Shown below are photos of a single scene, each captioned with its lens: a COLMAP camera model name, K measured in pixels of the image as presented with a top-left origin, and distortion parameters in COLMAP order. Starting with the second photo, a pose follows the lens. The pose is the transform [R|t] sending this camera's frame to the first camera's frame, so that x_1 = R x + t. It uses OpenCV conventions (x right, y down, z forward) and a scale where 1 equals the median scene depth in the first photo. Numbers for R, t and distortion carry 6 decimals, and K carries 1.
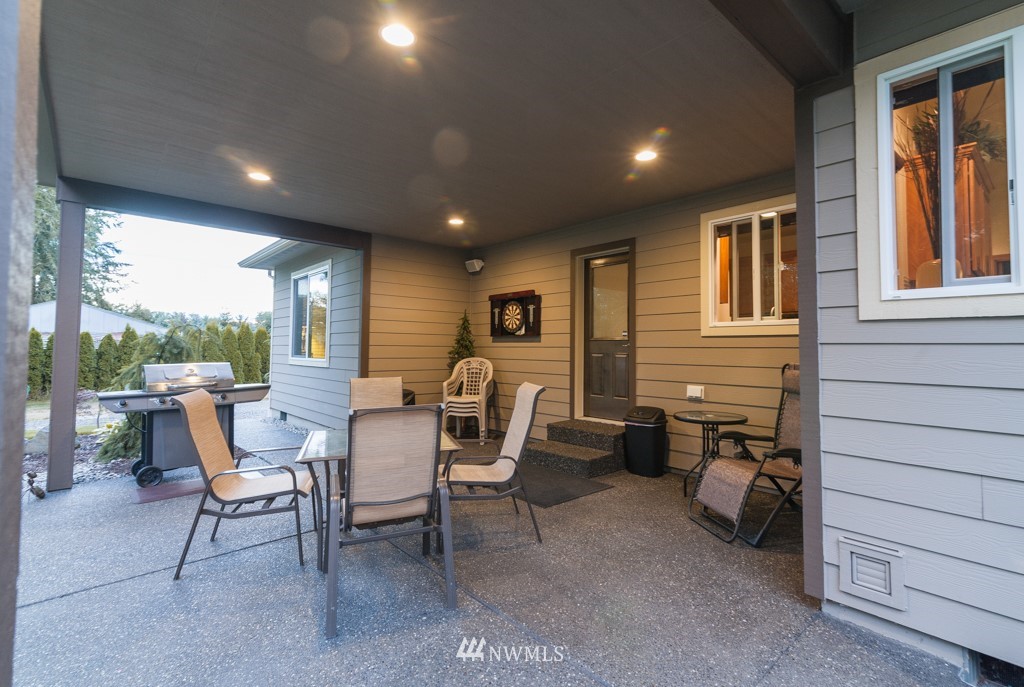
lens RADIAL K [[483.6, 0, 511.5], [0, 483.6, 336.1], [0, 0, 1]] dist [0.013033, -0.002917]
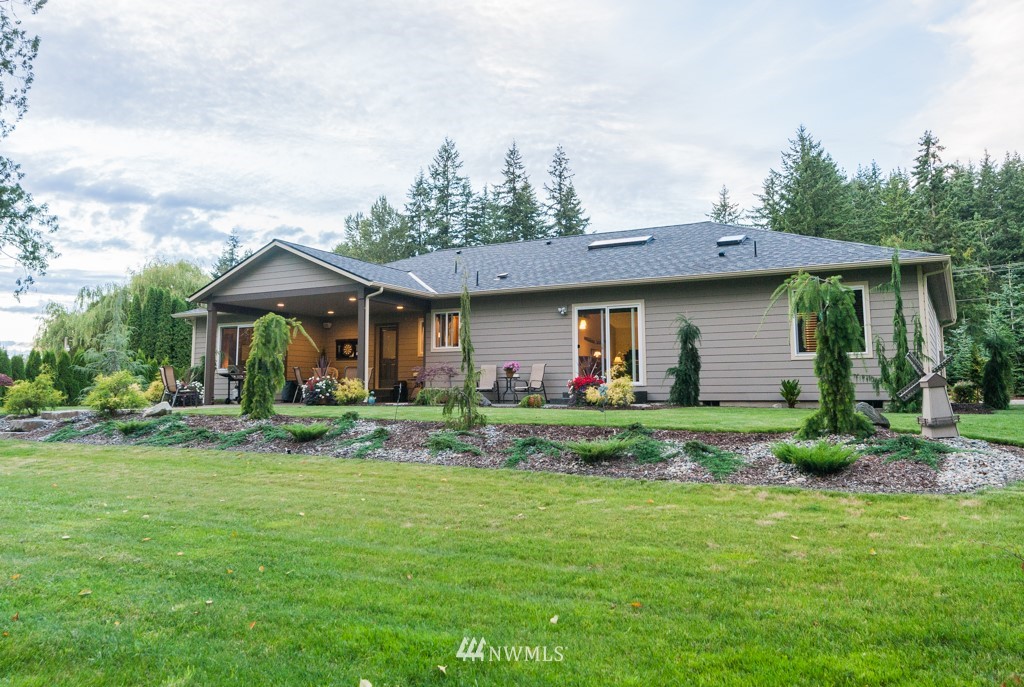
lens RADIAL K [[820.8, 0, 511.2], [0, 820.8, 341.3], [0, 0, 1]] dist [-0.006358, -0.000095]
pose [[0.939169, 0.017761, 0.342995, -0.691827], [-0.003717, 0.999129, -0.041560, 0.092983], [-0.343435, 0.037757, 0.938417, -3.354518]]
